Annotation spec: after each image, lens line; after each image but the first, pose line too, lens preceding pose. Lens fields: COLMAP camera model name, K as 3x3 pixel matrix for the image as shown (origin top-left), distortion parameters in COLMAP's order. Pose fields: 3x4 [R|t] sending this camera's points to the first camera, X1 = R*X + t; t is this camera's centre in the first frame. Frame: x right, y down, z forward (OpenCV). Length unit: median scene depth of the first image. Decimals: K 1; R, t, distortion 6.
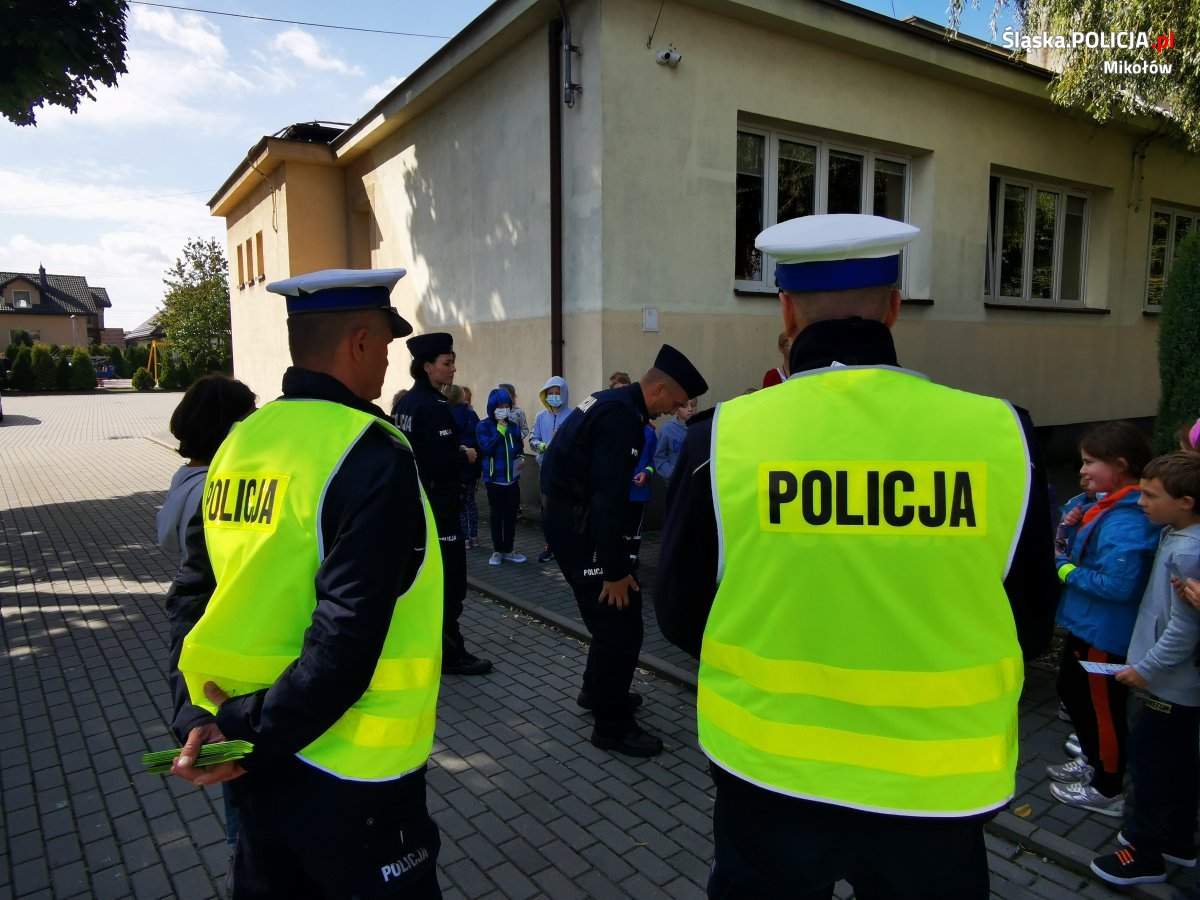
lens RADIAL K [[896.0, 0, 635.2], [0, 896.0, 446.9], [0, 0, 1]] dist [0.060868, -0.080863]
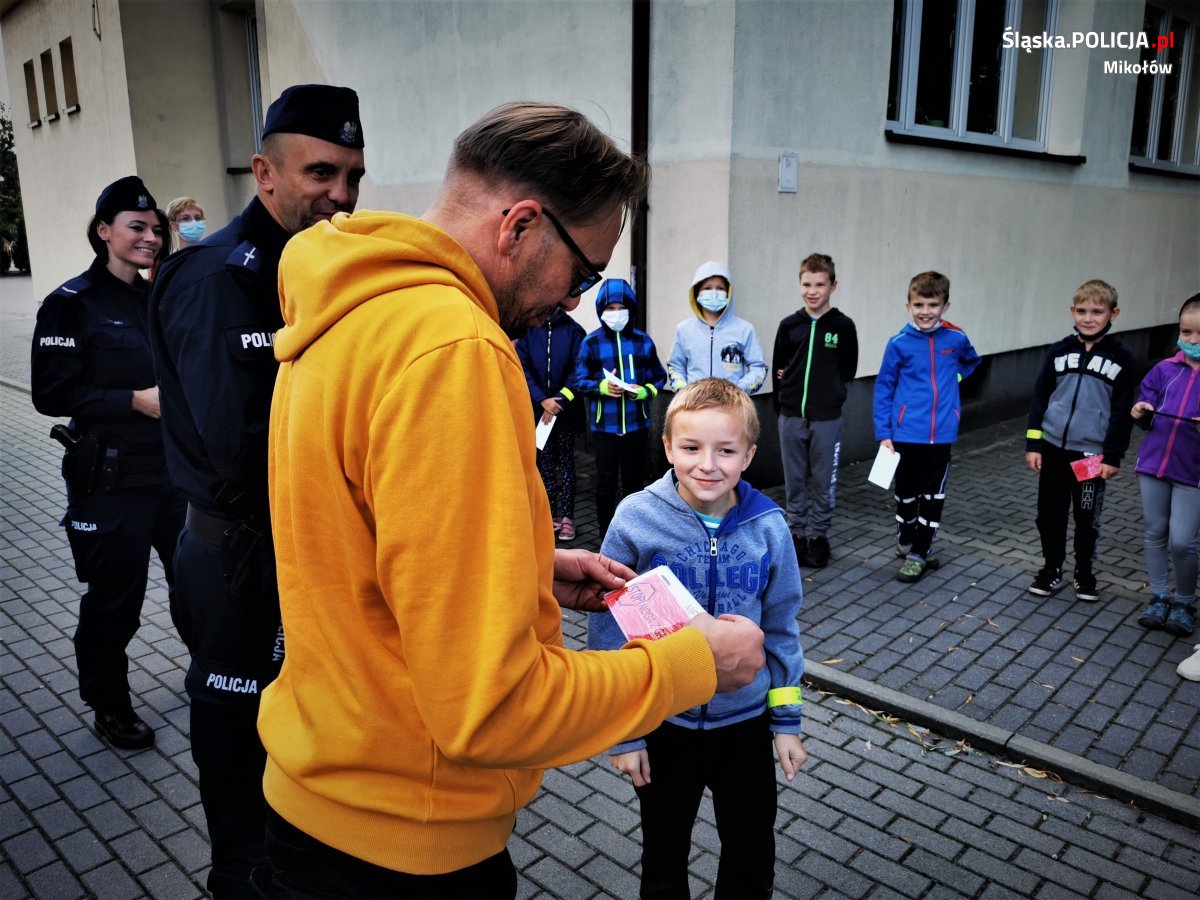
lens RADIAL K [[896.0, 0, 635.2], [0, 896.0, 446.9], [0, 0, 1]] dist [0.060868, -0.080863]
pose [[0.976311, -0.044702, 0.211706, -0.238607], [0.016493, 0.990954, 0.133183, -0.029791], [-0.215744, -0.126537, 0.968216, 0.333807]]
